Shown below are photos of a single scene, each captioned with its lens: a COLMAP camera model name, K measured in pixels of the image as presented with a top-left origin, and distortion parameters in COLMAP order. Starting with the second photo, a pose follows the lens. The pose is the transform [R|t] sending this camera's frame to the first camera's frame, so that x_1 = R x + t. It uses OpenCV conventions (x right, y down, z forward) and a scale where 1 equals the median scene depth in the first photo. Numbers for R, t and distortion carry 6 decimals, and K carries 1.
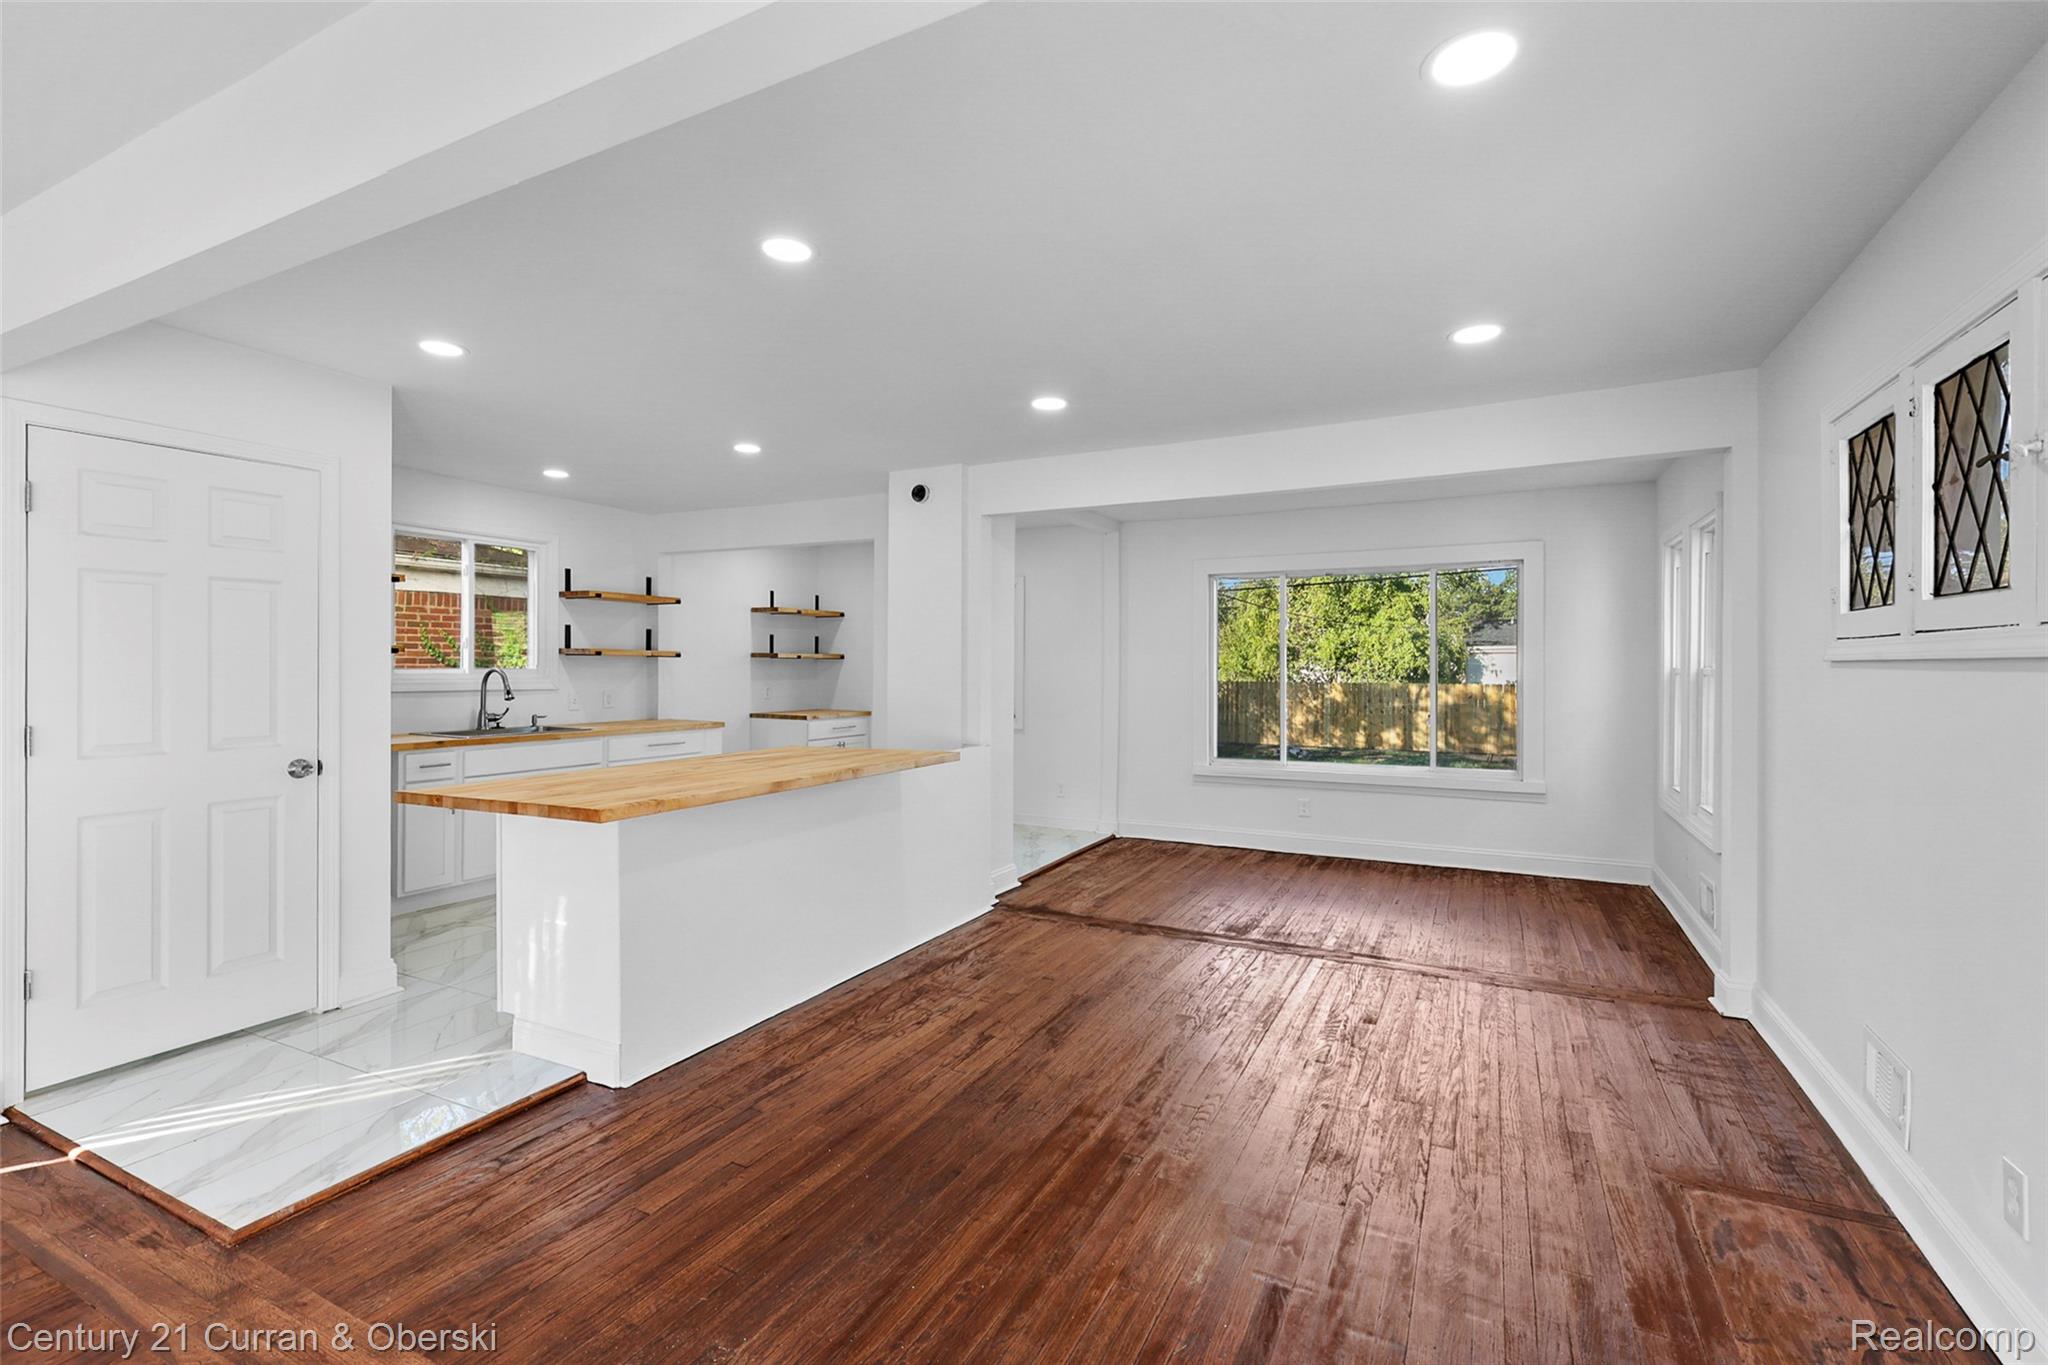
lens RADIAL K [[888.4, 0, 1018.1], [0, 888.4, 672.5], [0, 0, 1]] dist [0.002256, 0.000141]
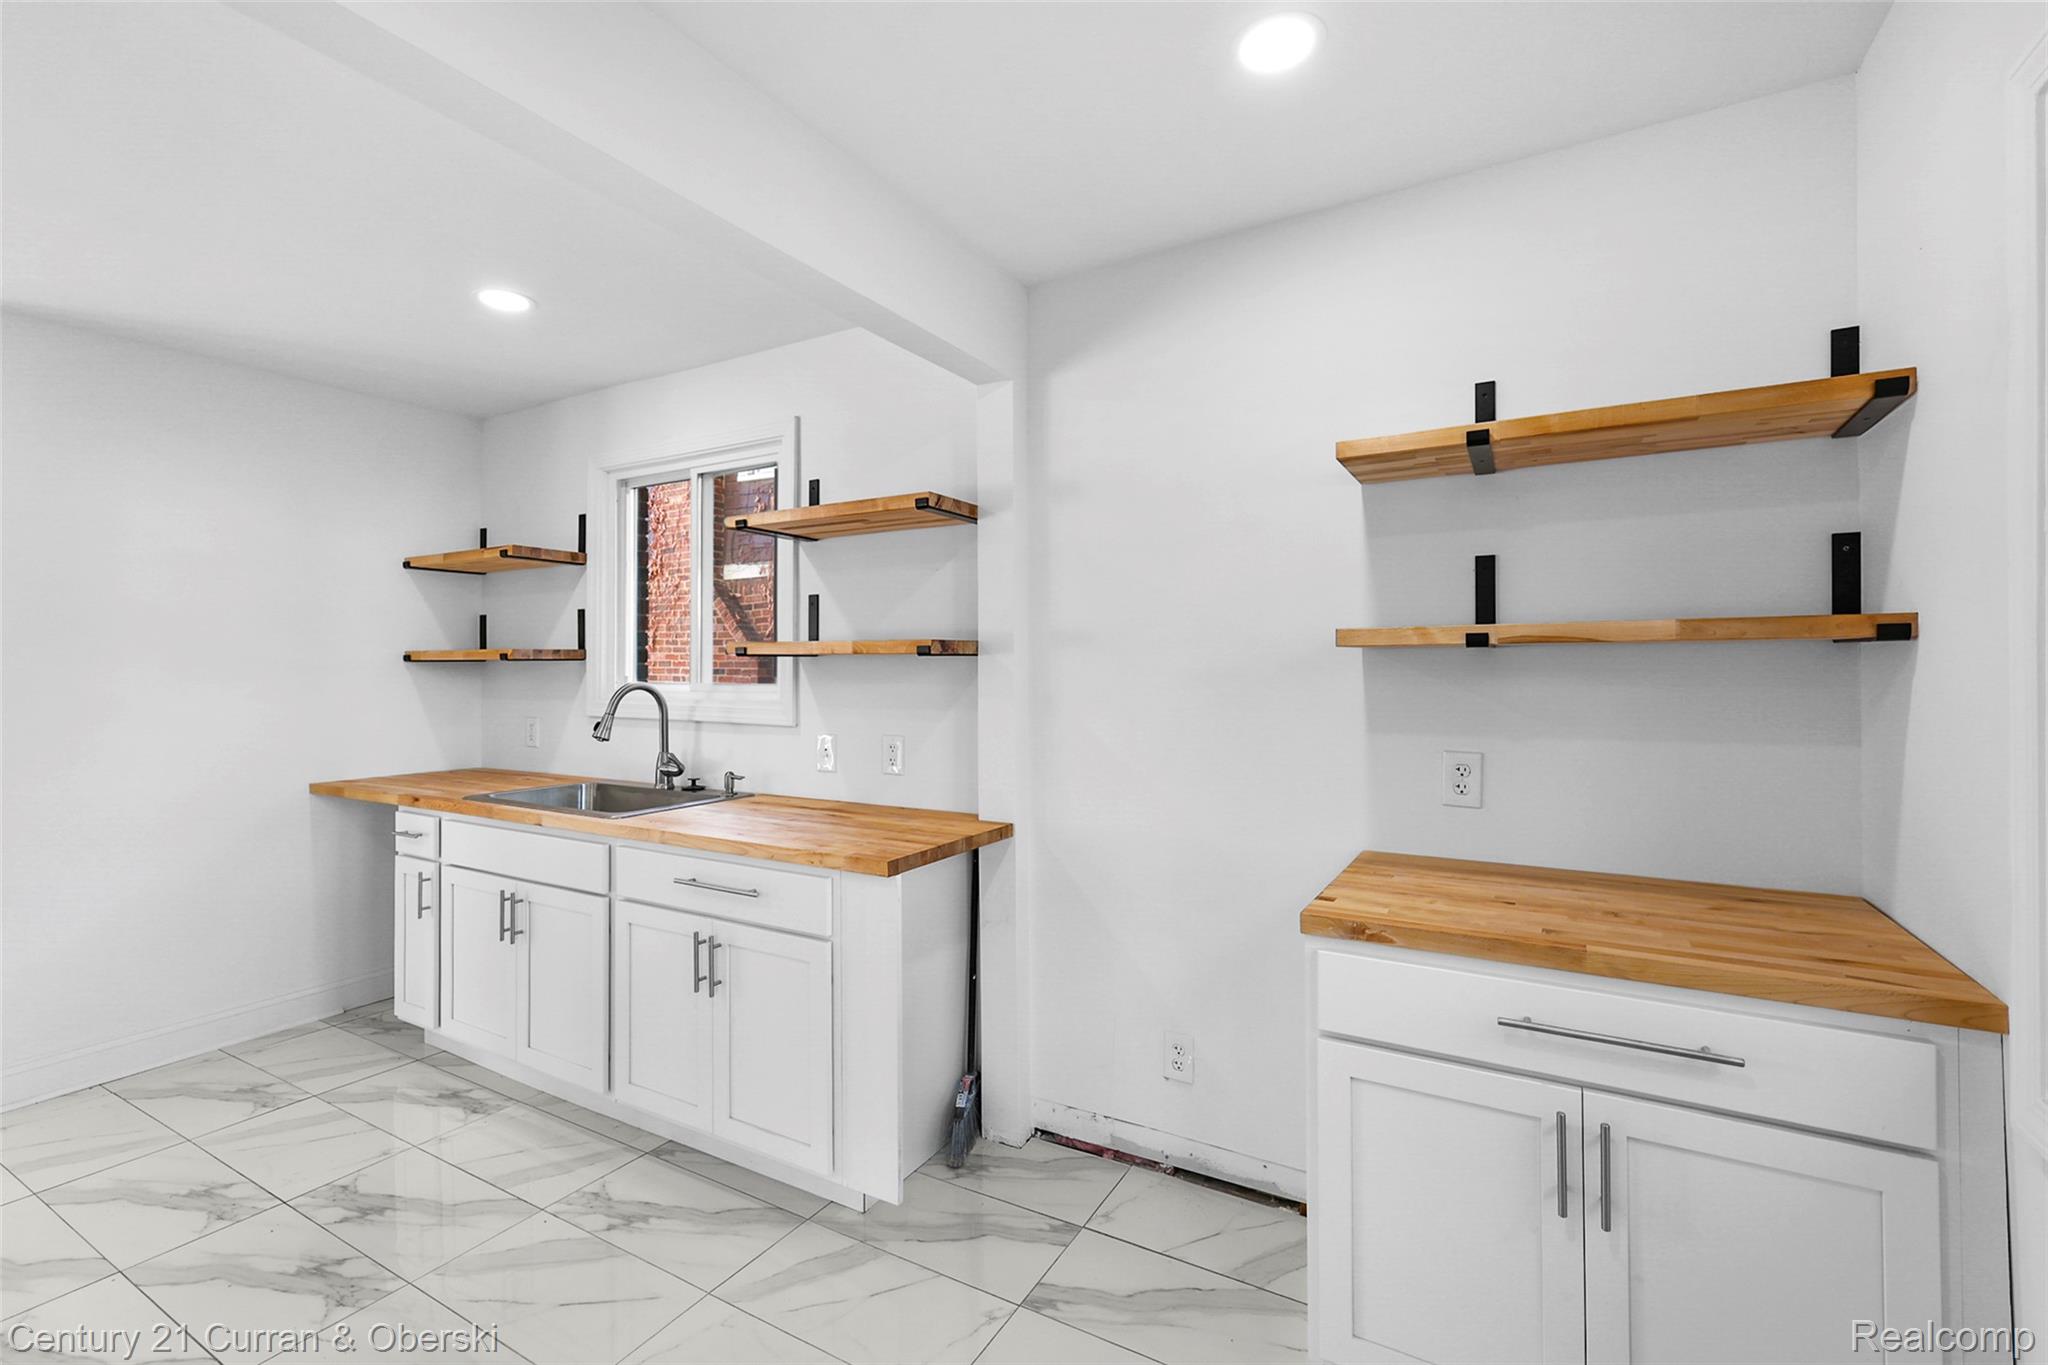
lens RADIAL K [[888.4, 0, 1023.7], [0, 888.4, 671.6], [0, 0, 1]] dist [0.002256, 0.000141]
pose [[-0.079624, -0.000156, -0.996825, -0.025387], [-0.005255, 0.999986, 0.000263, -0.009355], [0.996811, 0.005259, -0.079624, 0.899929]]
